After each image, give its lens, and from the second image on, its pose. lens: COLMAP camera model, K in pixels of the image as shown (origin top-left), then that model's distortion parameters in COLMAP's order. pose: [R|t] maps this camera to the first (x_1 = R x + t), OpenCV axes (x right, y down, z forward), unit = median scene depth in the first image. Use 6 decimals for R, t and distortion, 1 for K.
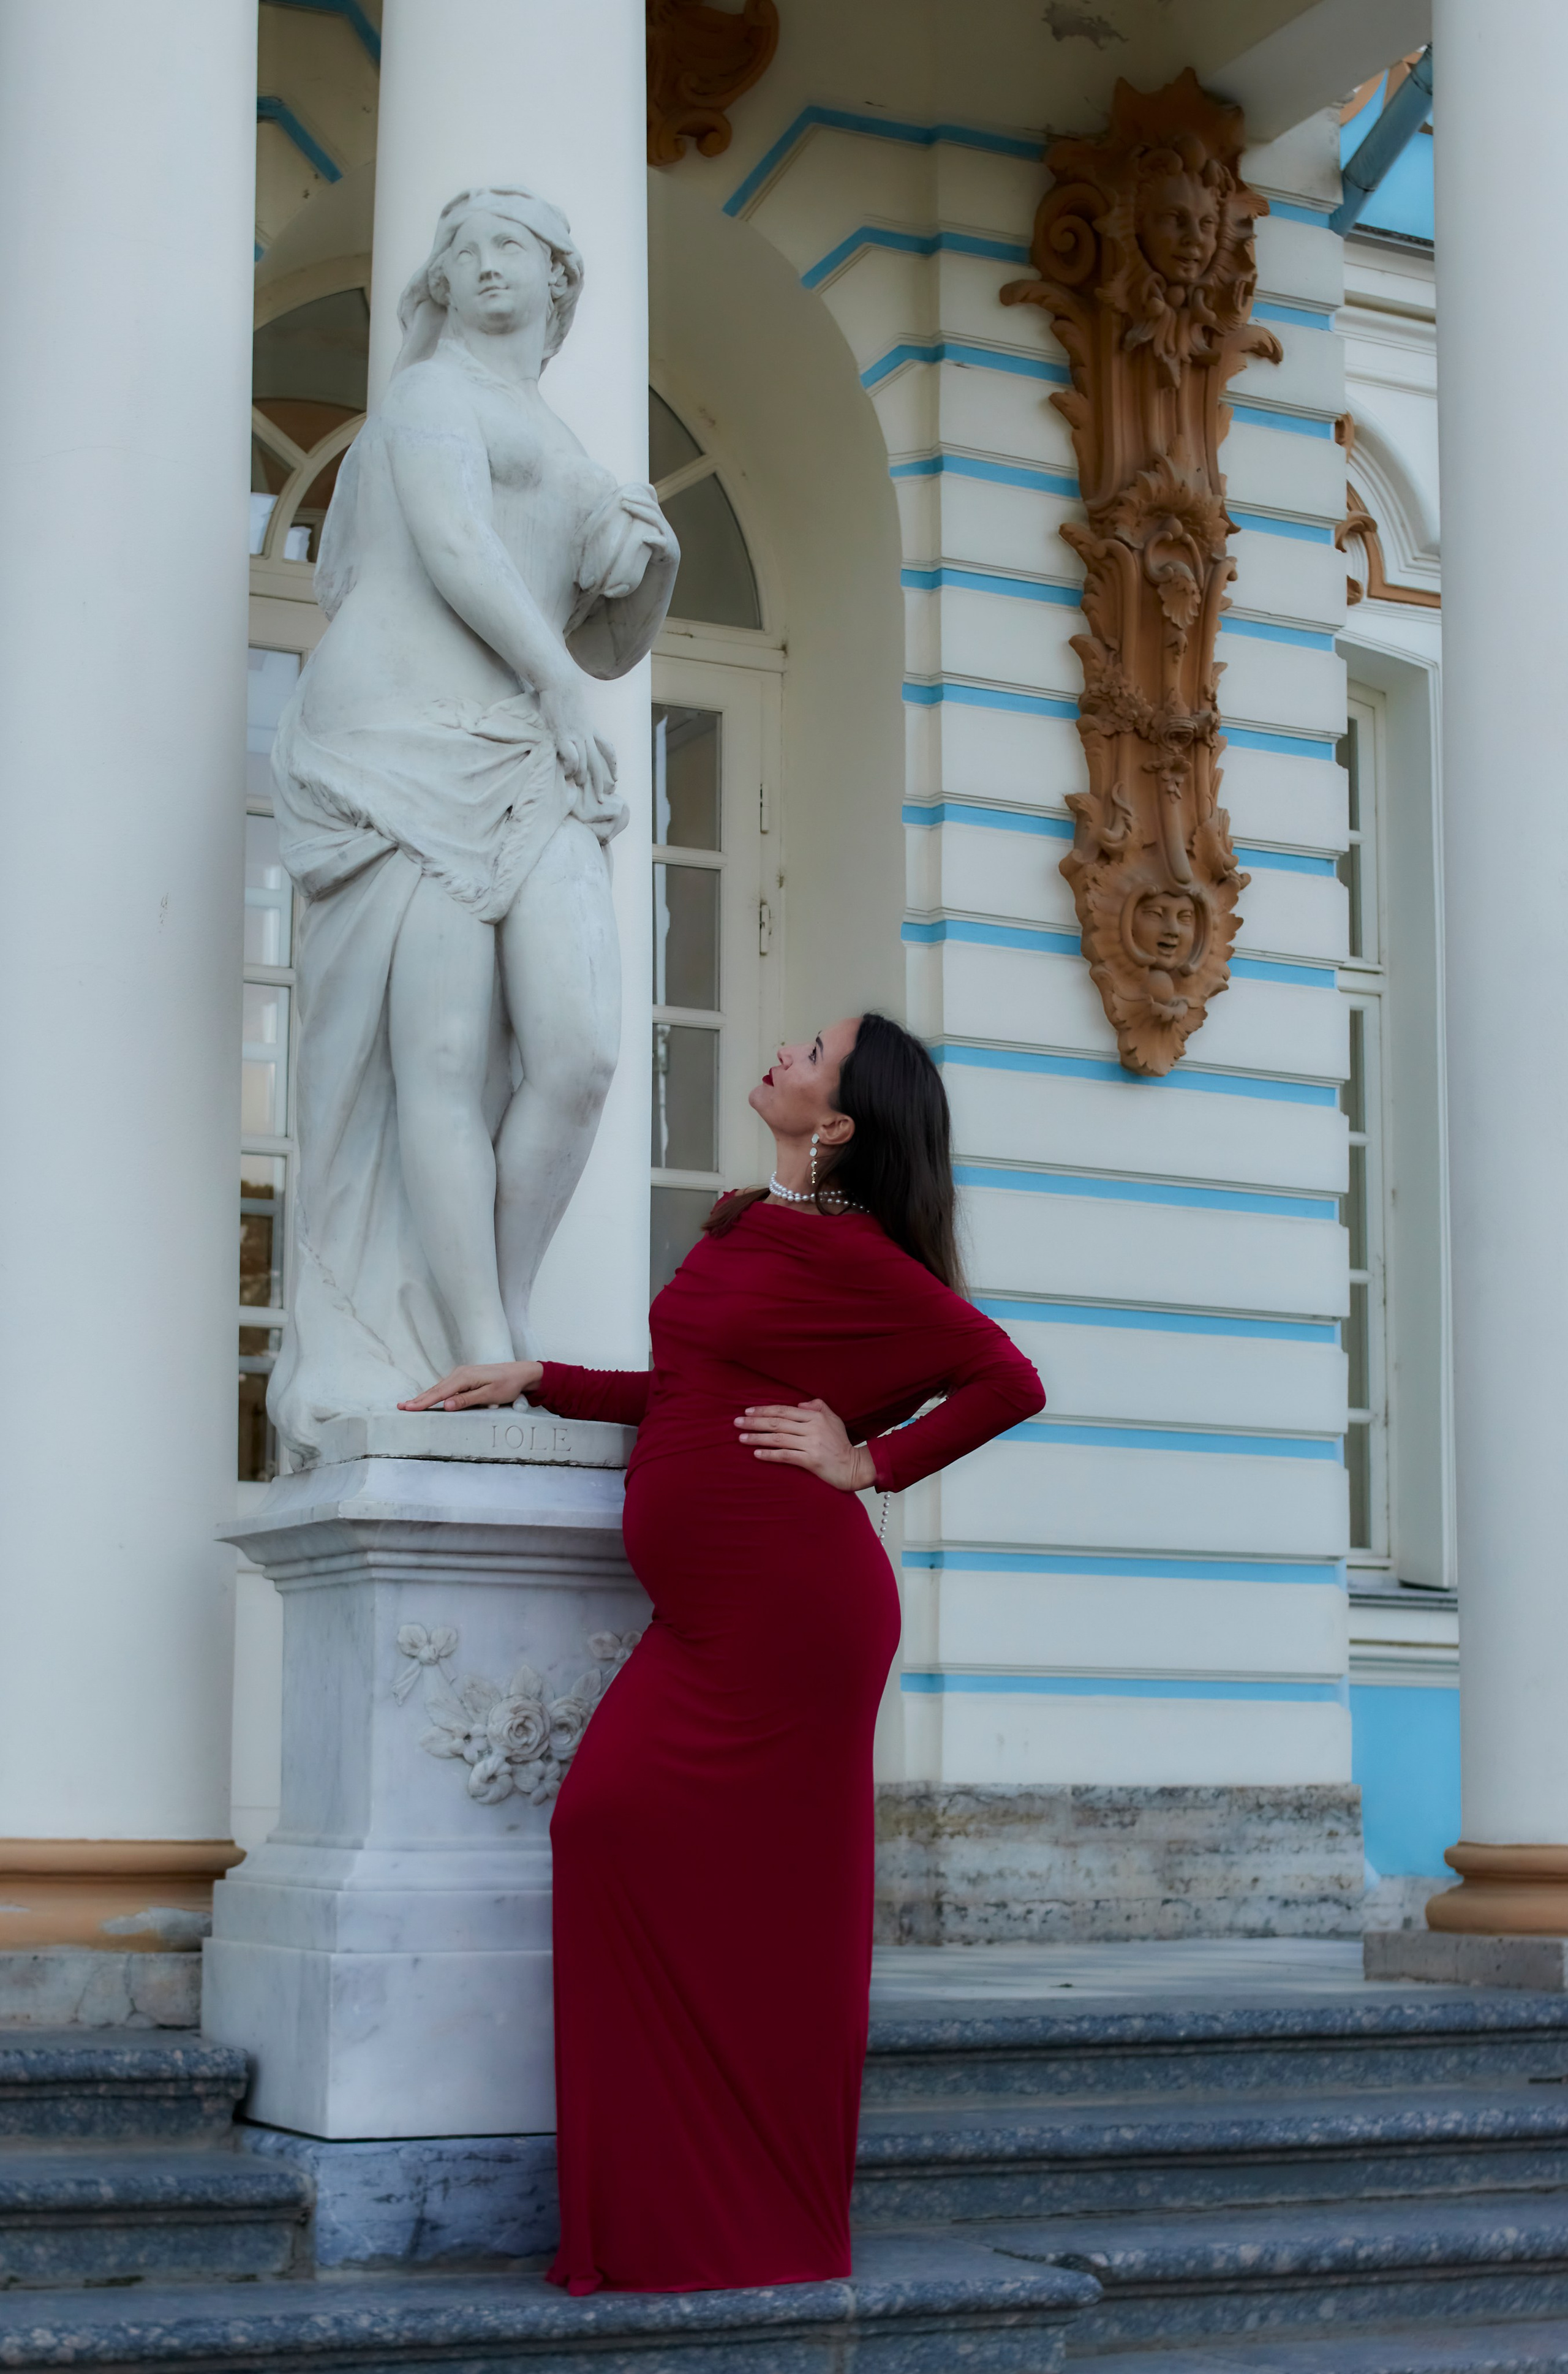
lens RADIAL K [[4053.9, 0, 784.0], [0, 4053.9, 1187.0], [0, 0, 1]] dist [-0.136097, 0.061251]
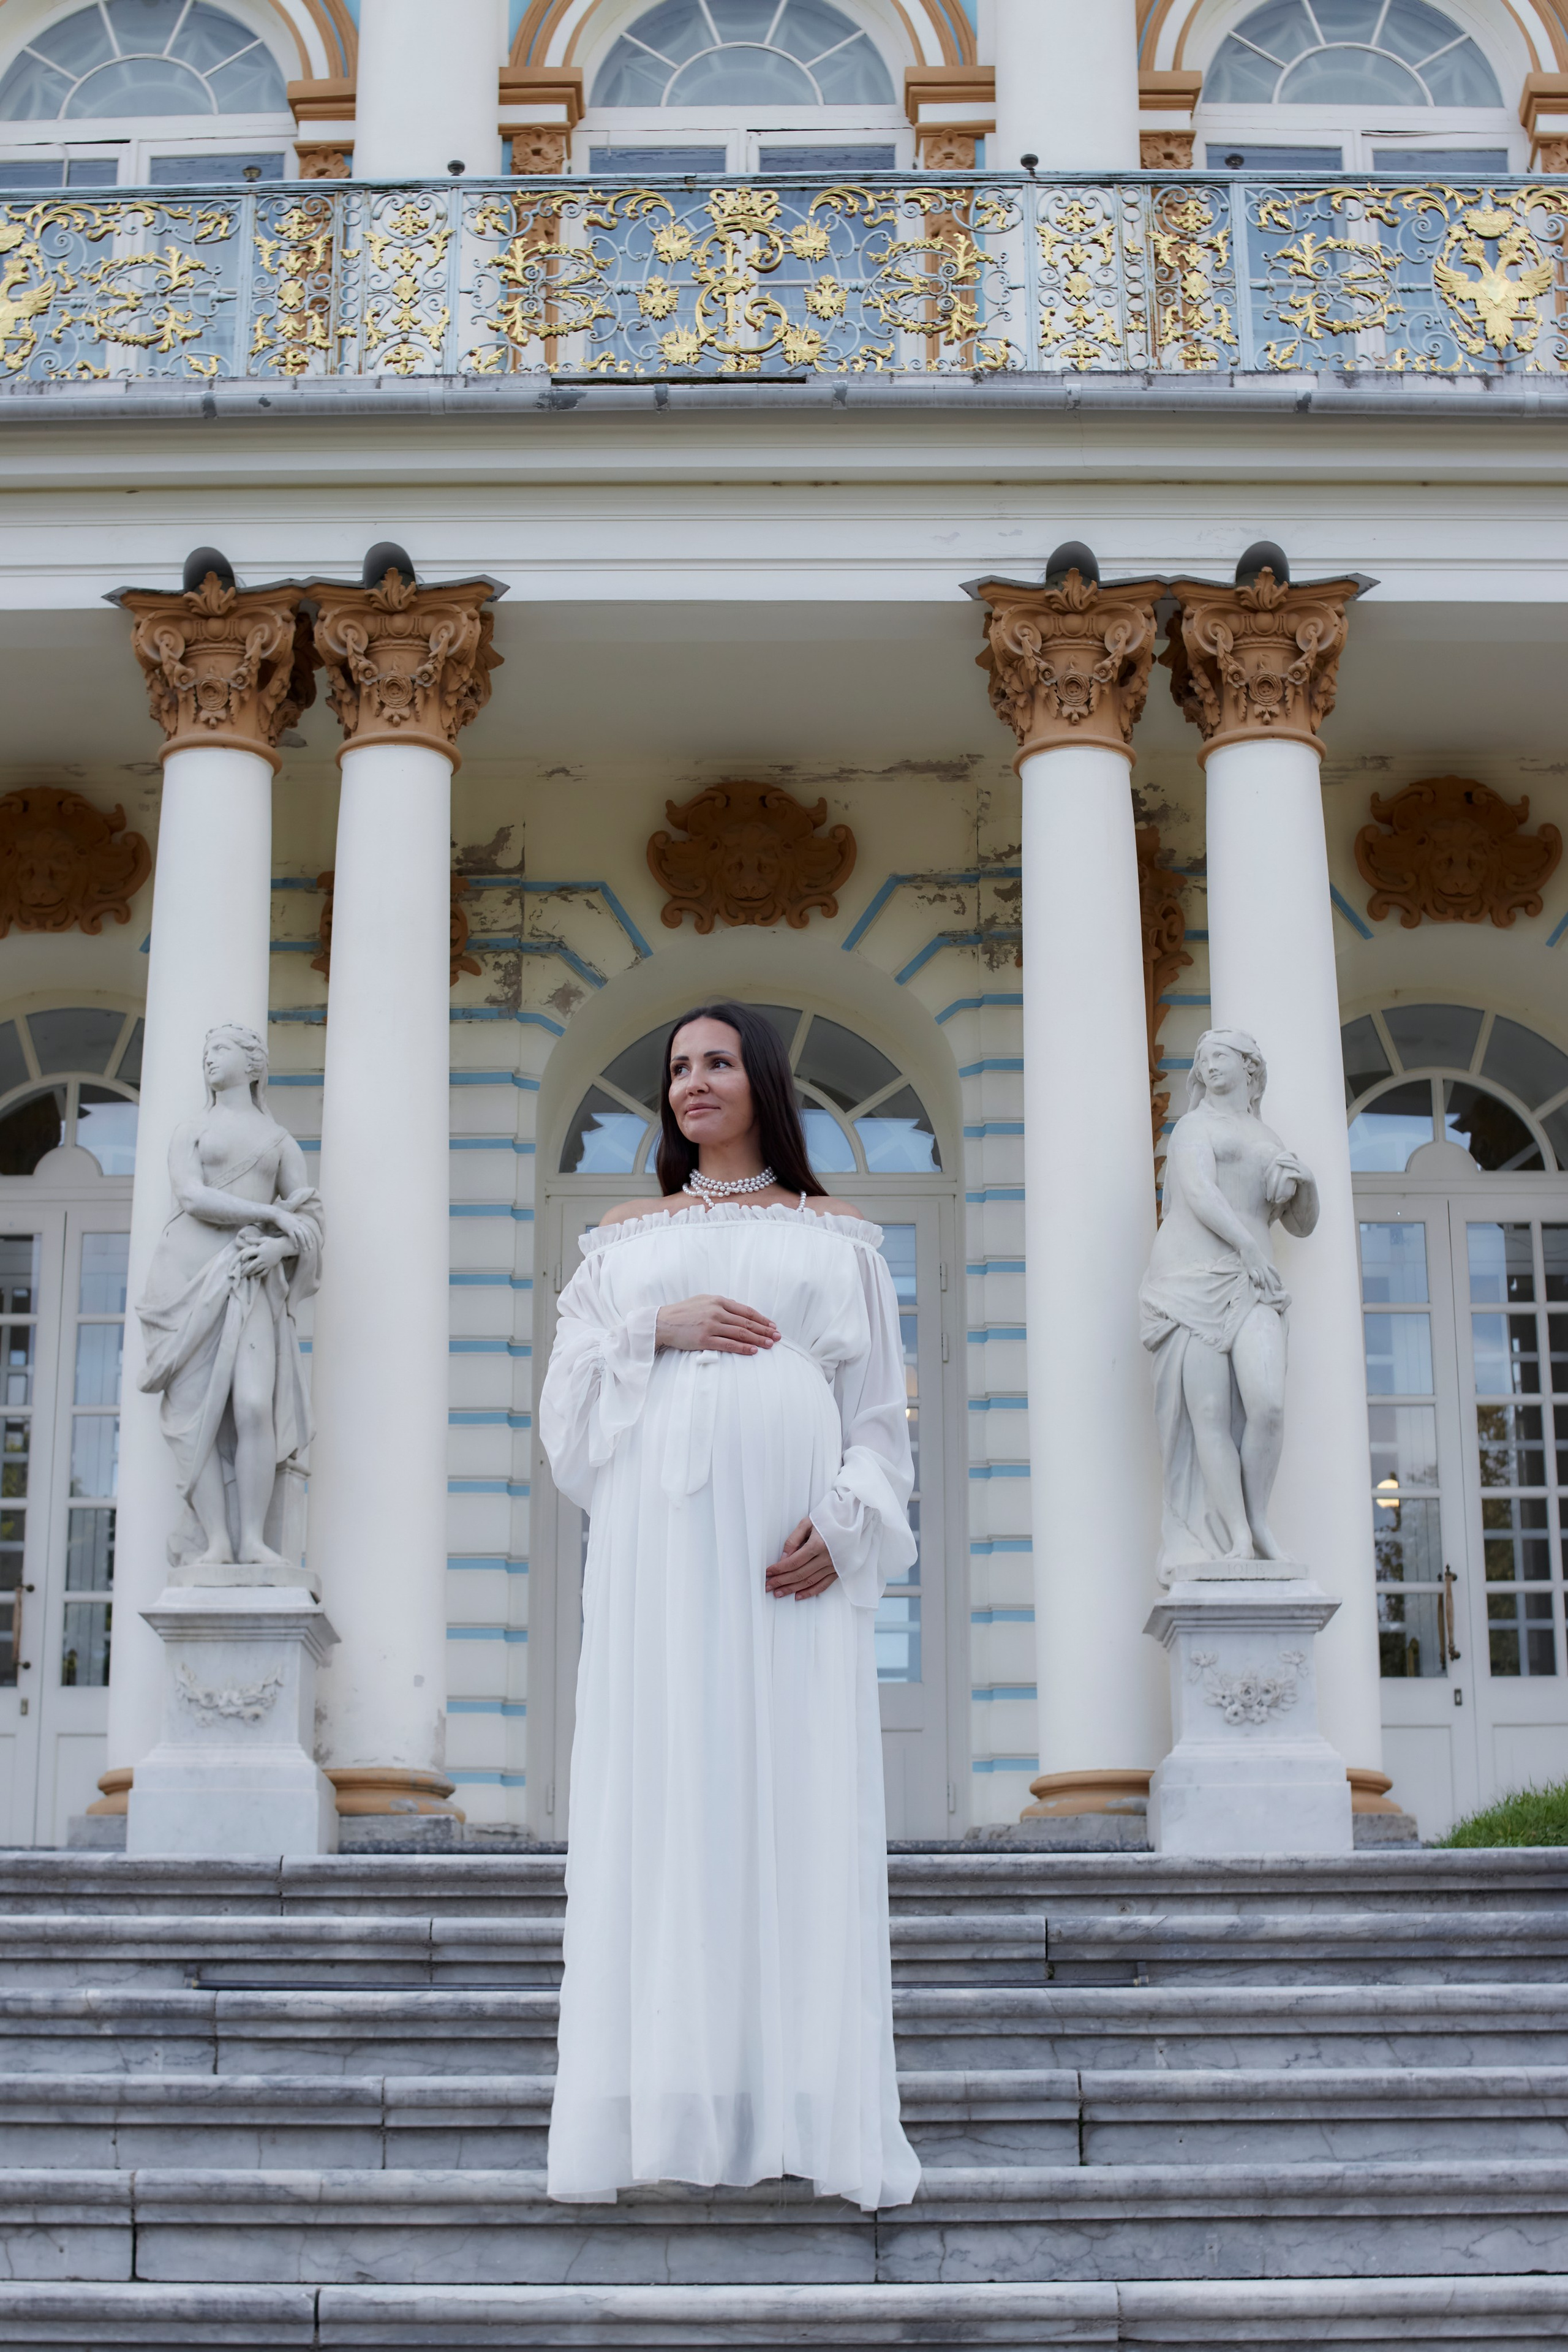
lens RADIAL K [[3873.8, 0, 763.3], [0, 3873.8, 1197.9], [0, 0, 1]] dist [-0.127703, 0.028024]
pose [[0.888090, -0.135798, -0.439153, 0.646819], [0.077671, 0.985961, -0.147814, 0.146805], [0.453060, 0.097162, 0.886169, -1.038234]]
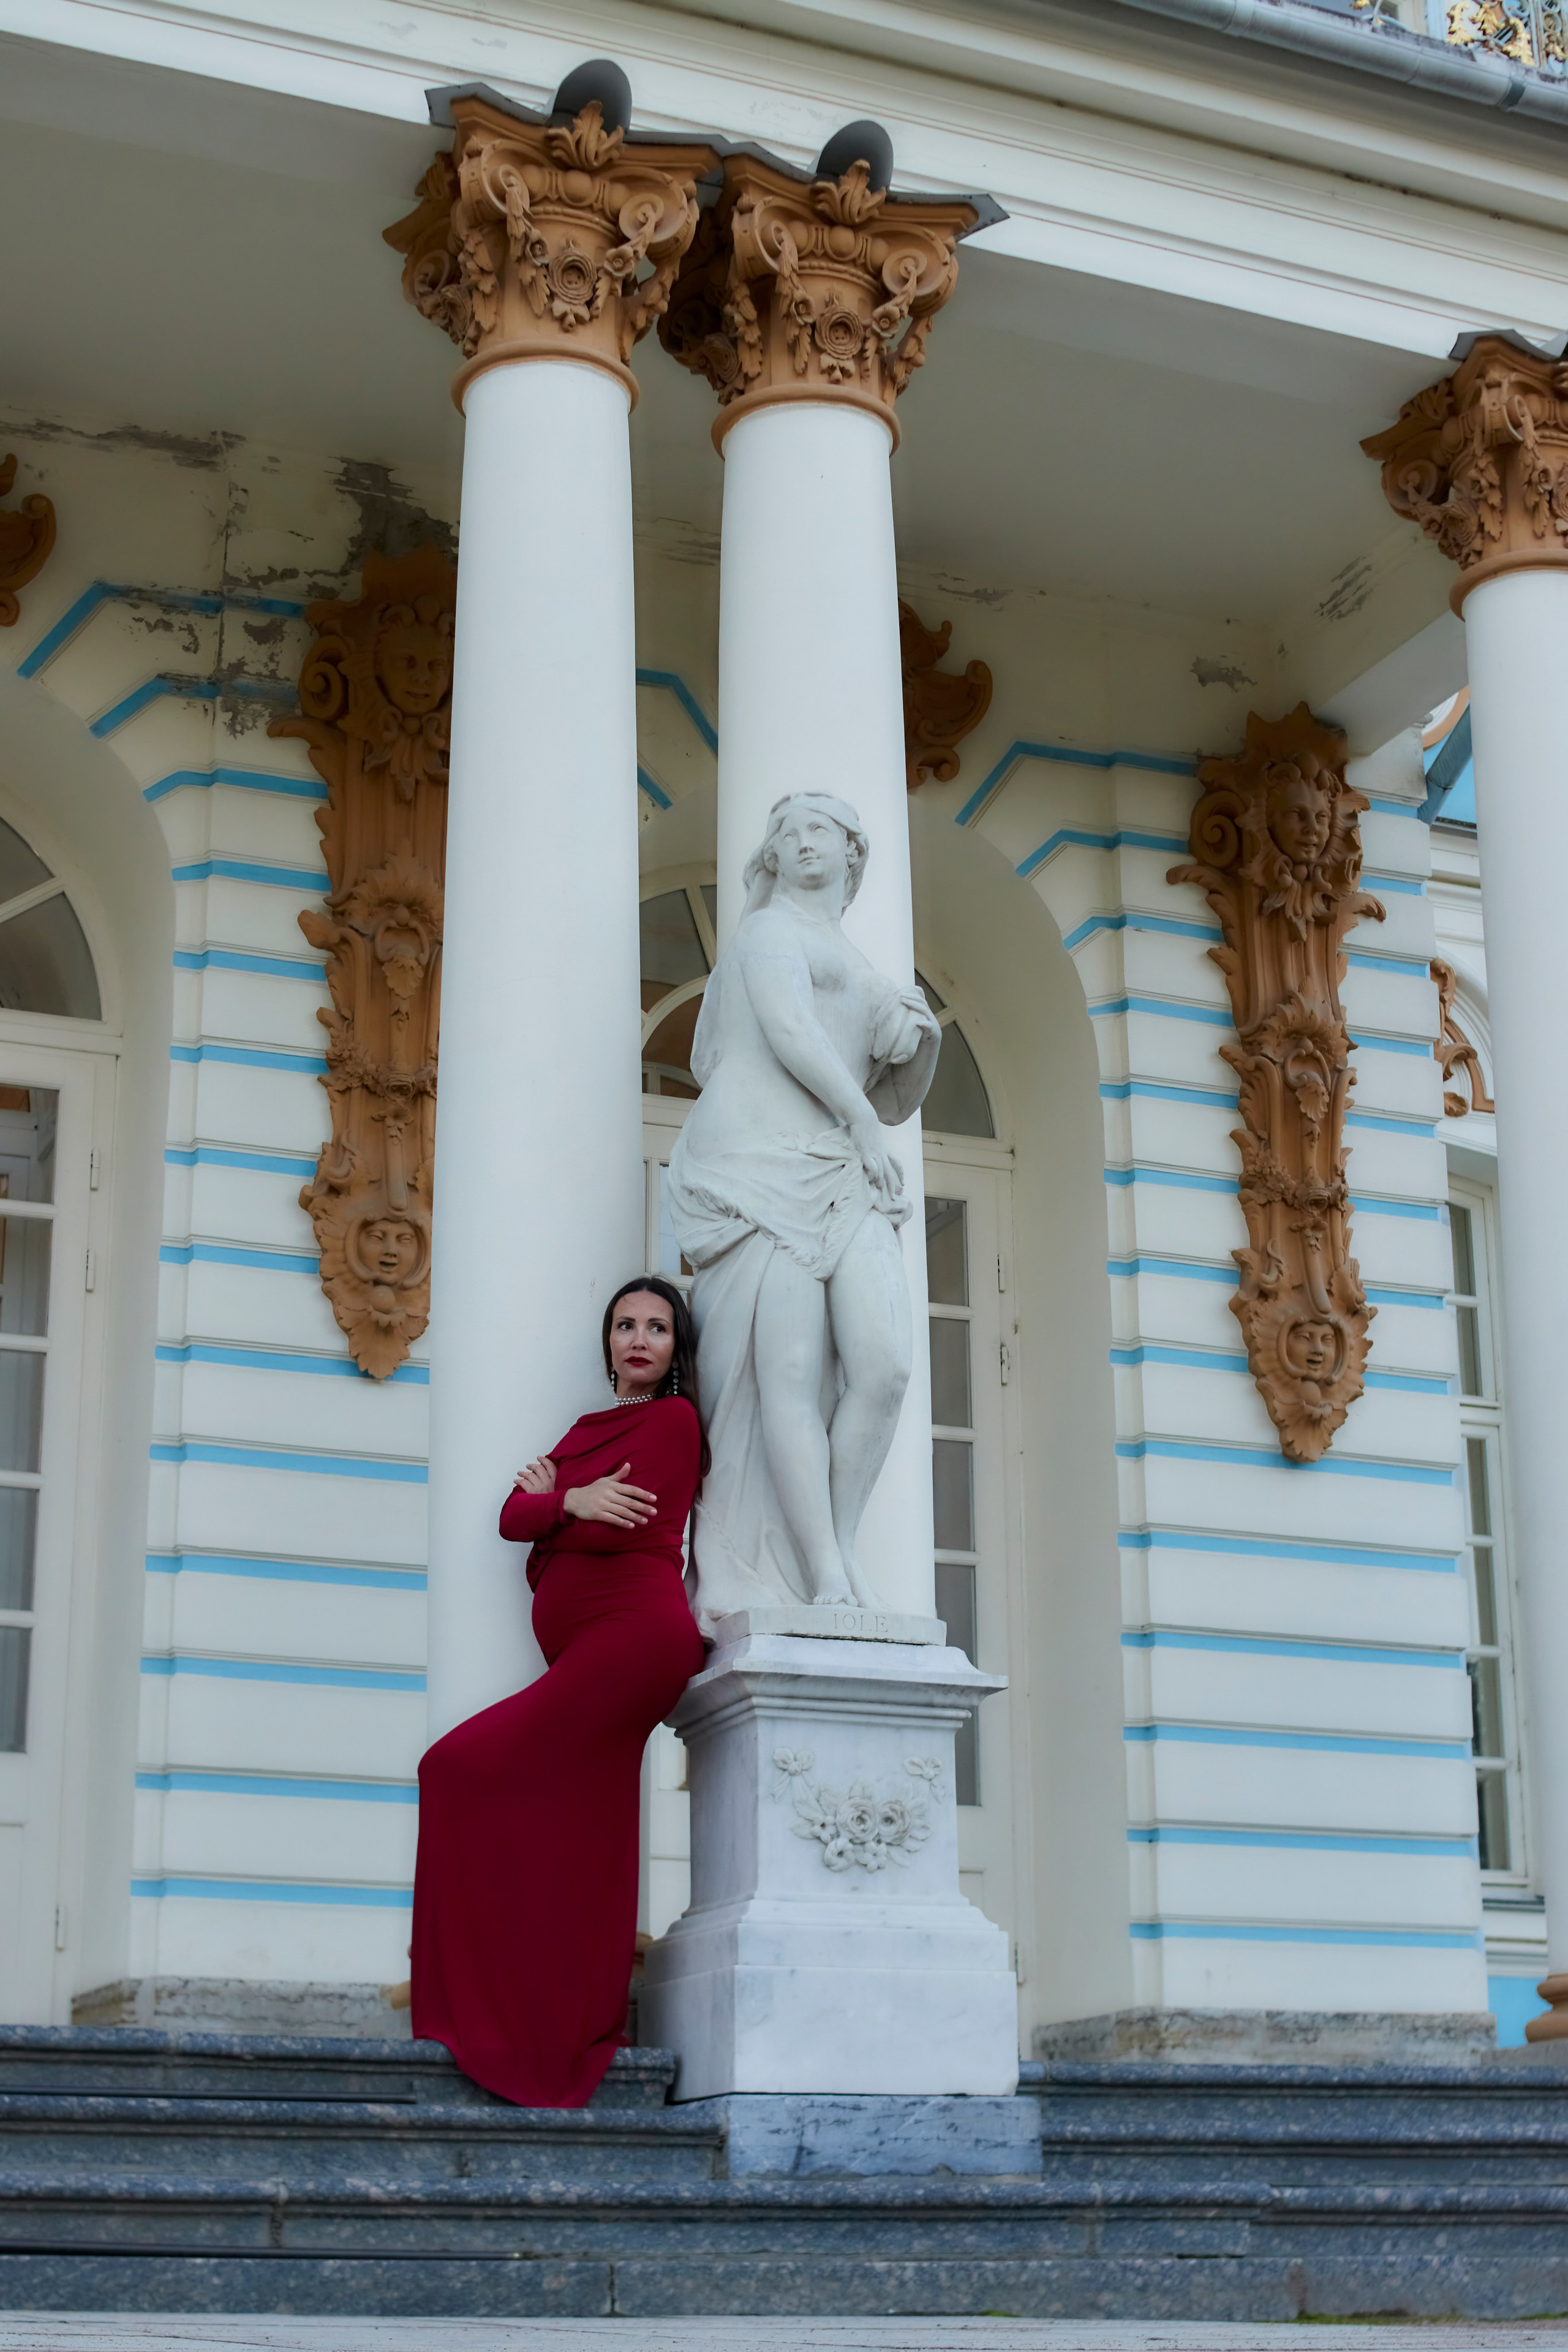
lens RADIAL K [[3777.3, 0, 784.0], [0, 3777.3, 1176.0], [0, 0, 1]] dist [-0.132202, 0.086707]
pose [[0.997738, -0.033780, -0.058114, -0.005017], [0.024267, 0.987262, -0.157240, 0.107730], [0.062686, 0.155474, 0.985849, -0.342027]]
